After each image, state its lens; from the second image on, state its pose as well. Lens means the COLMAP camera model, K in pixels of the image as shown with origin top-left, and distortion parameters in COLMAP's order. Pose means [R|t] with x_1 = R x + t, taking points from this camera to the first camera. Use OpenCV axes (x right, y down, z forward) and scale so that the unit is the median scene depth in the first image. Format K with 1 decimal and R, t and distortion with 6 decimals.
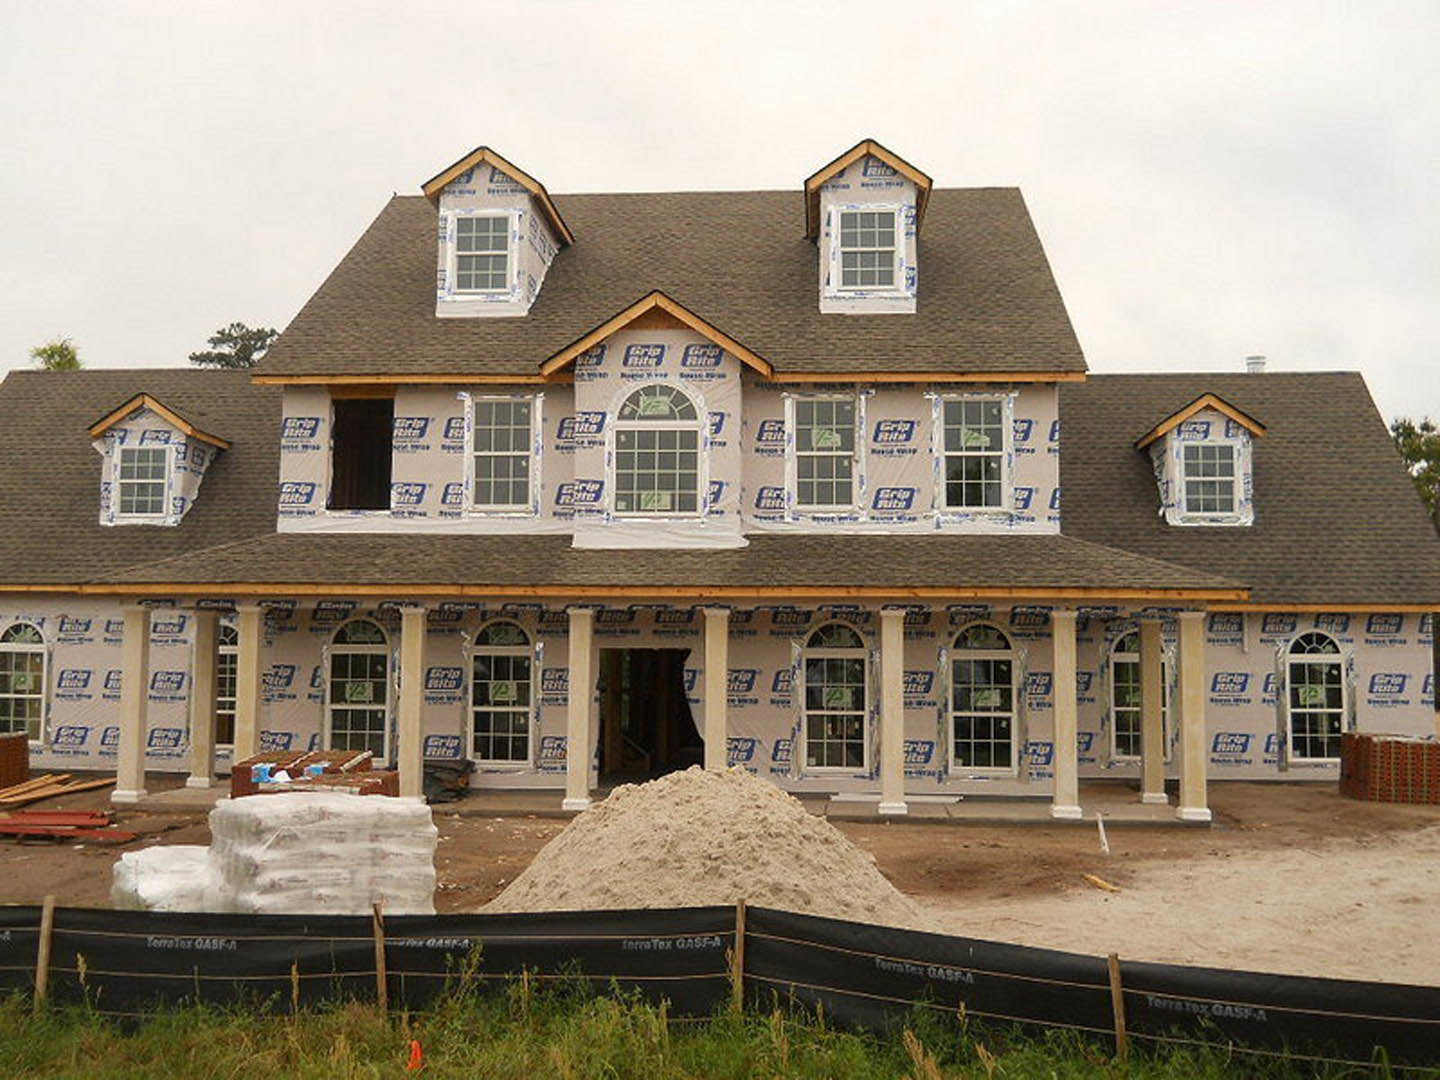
lens RADIAL K [[1588.8, 0, 719.3], [0, 1588.8, 537.8], [0, 0, 1]] dist [0.090639, 0.000000]
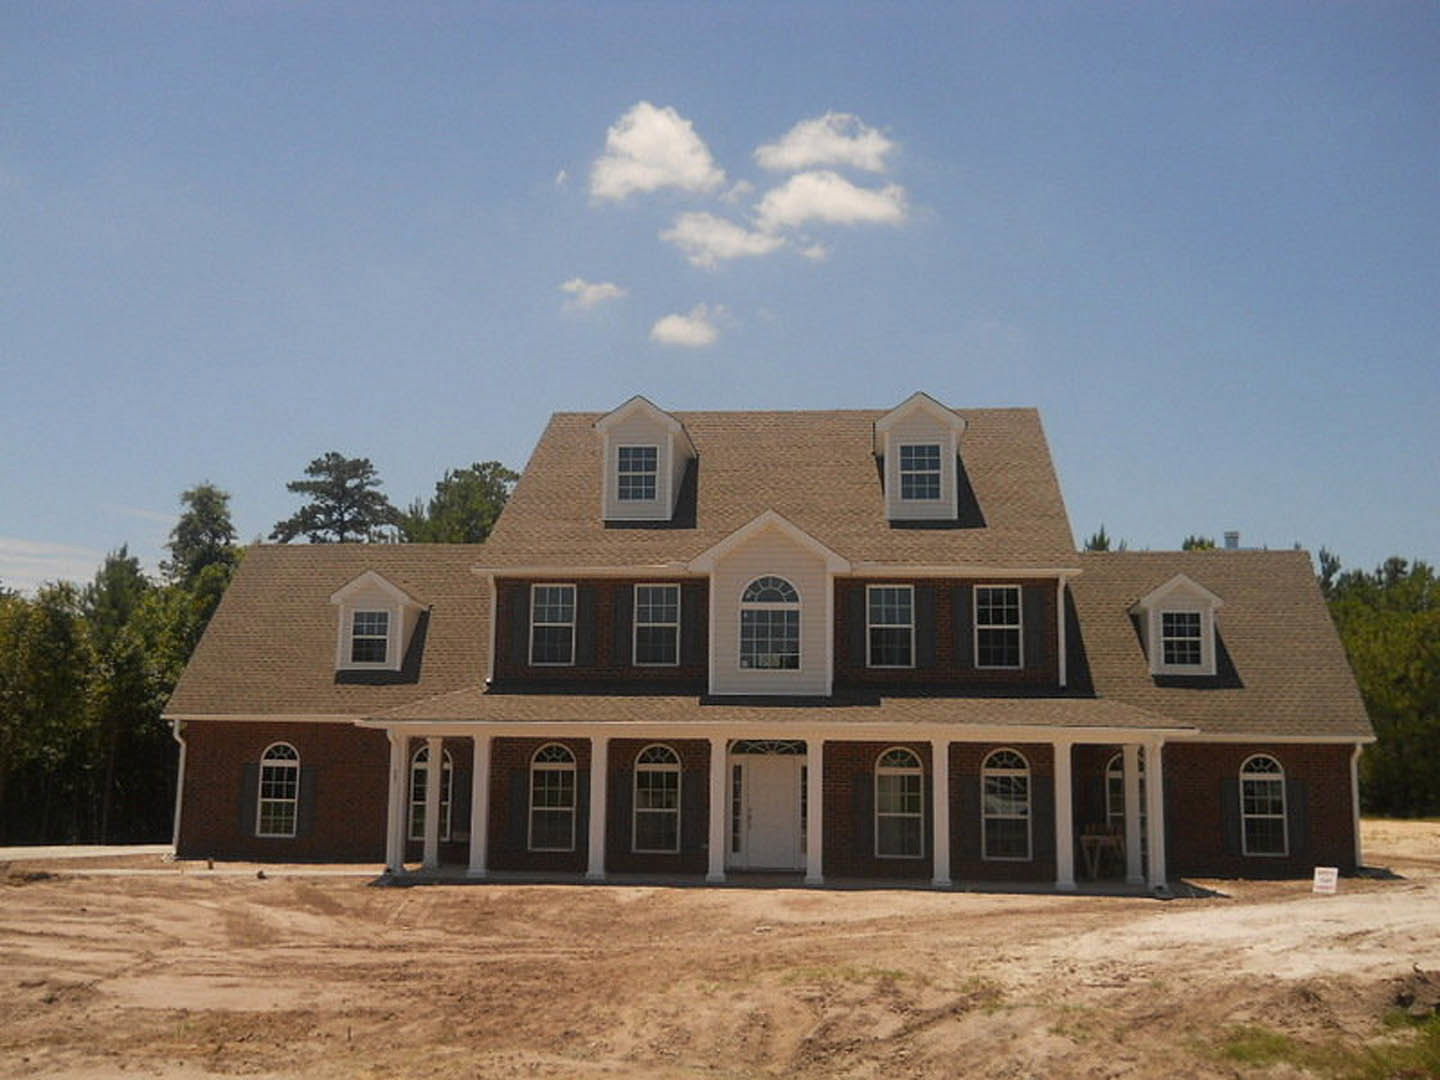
lens RADIAL K [[1588.8, 0, 721.9], [0, 1588.8, 542.4], [0, 0, 1]] dist [0.090639, 0.000000]
pose [[0.999413, -0.001738, -0.034205, -0.028802], [-0.000514, 0.997838, -0.065724, -0.029855], [0.034245, 0.065703, 0.997251, -0.343068]]
